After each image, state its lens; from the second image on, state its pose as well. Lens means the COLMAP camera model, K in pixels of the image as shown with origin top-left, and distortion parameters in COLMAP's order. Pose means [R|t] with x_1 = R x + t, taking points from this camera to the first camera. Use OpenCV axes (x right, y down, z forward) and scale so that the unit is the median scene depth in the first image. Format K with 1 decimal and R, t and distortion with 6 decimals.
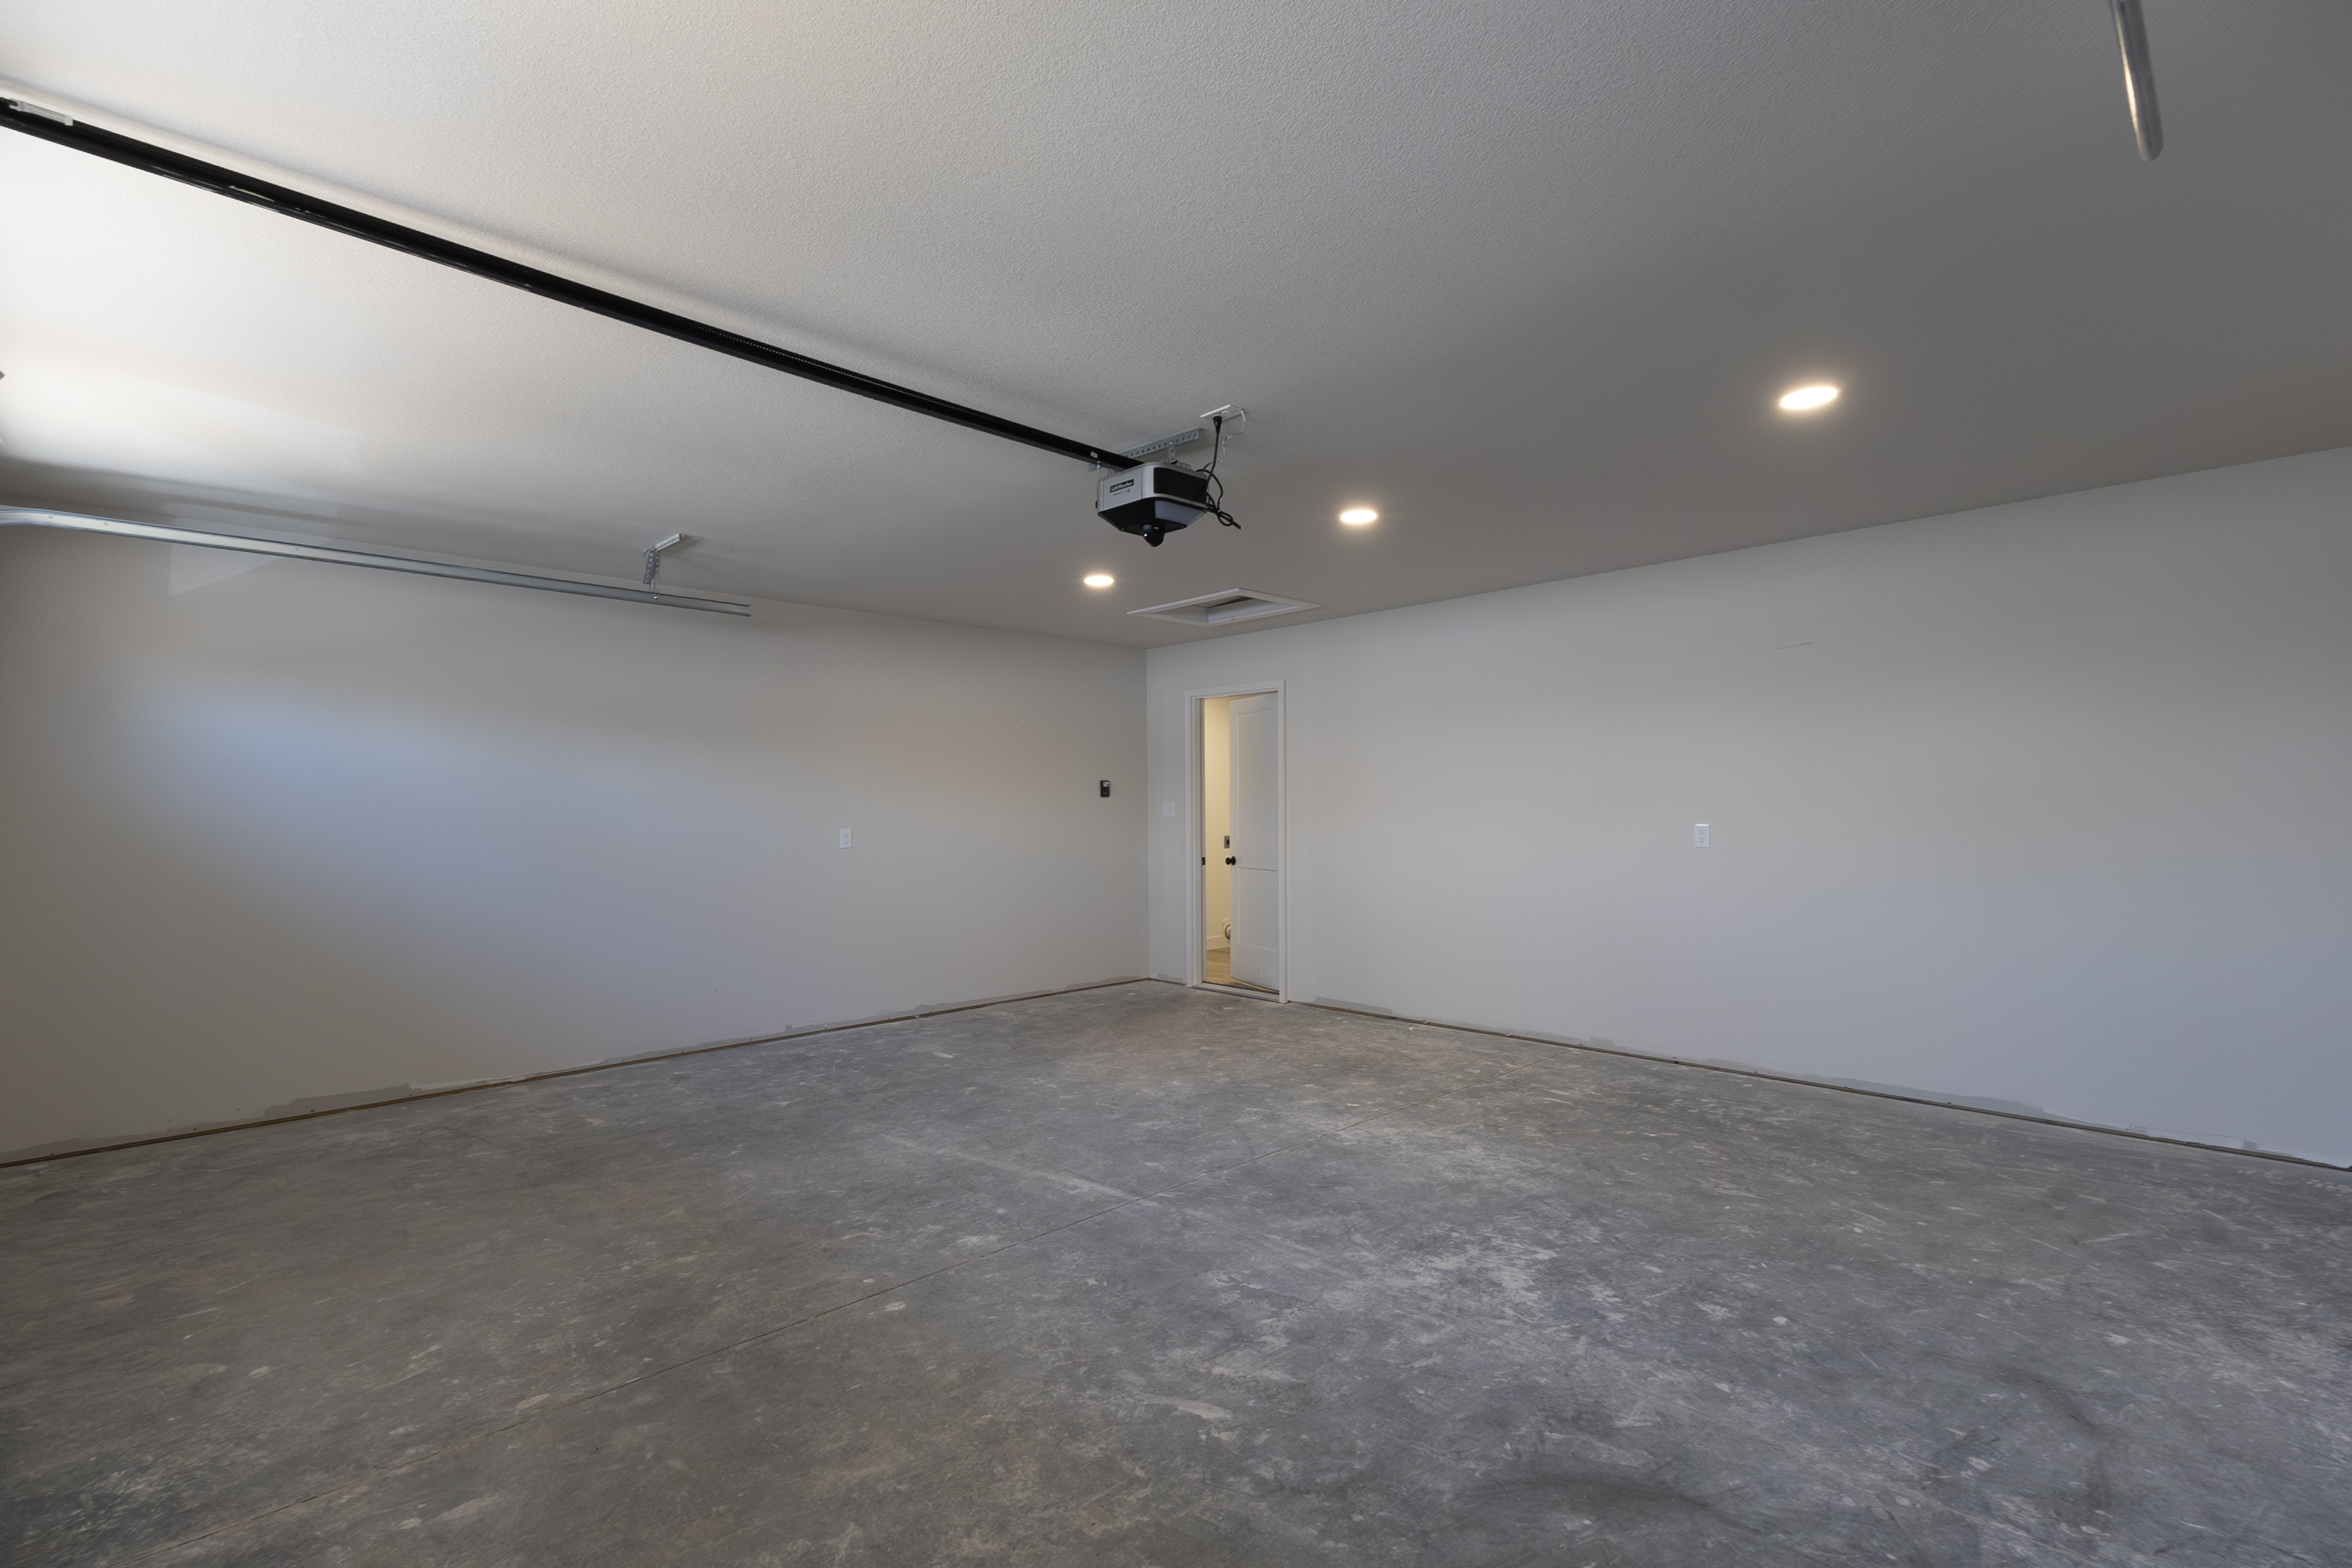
lens RADIAL K [[1070.7, 0, 1180.3], [0, 1070.7, 786.4], [0, 0, 1]] dist [0.019576, 0.000367]
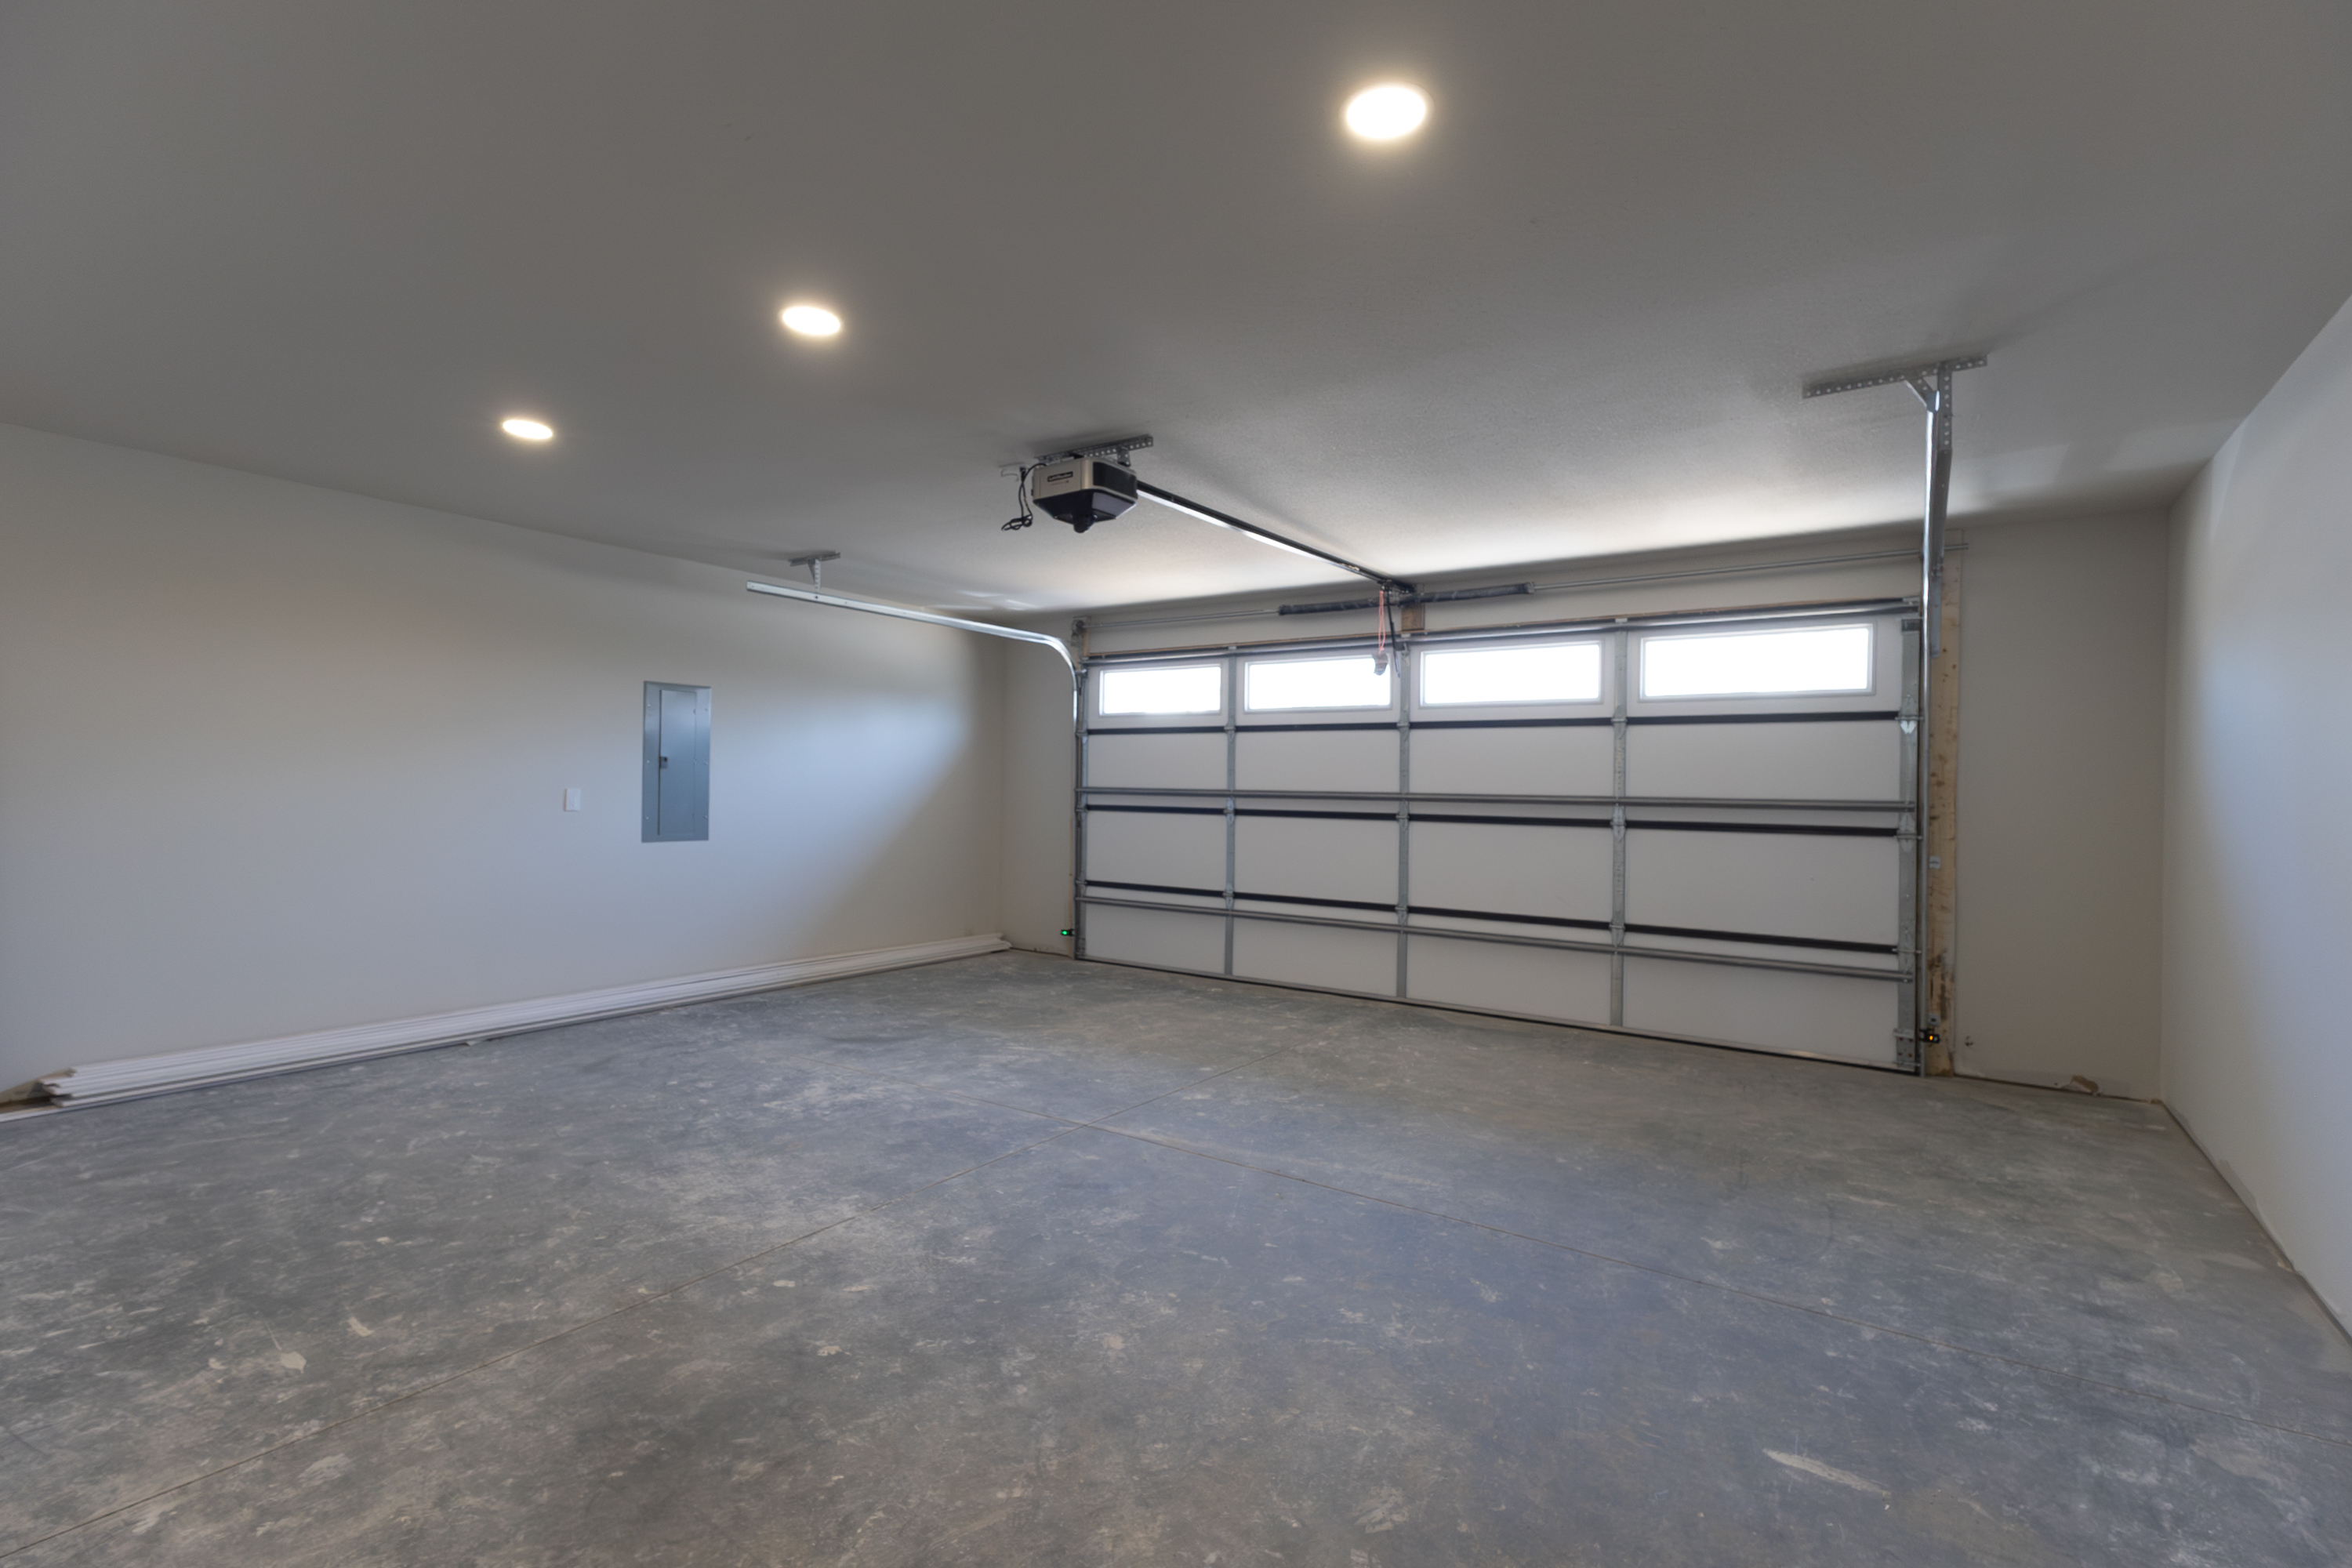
lens RADIAL K [[1070.7, 0, 1180.3], [0, 1070.7, 786.4], [0, 0, 1]] dist [0.019576, 0.000367]
pose [[-0.980627, -0.007656, -0.195735, 0.111348], [-0.002834, 0.999686, -0.024901, 0.072633], [0.195864, -0.023863, -0.980341, 2.617114]]
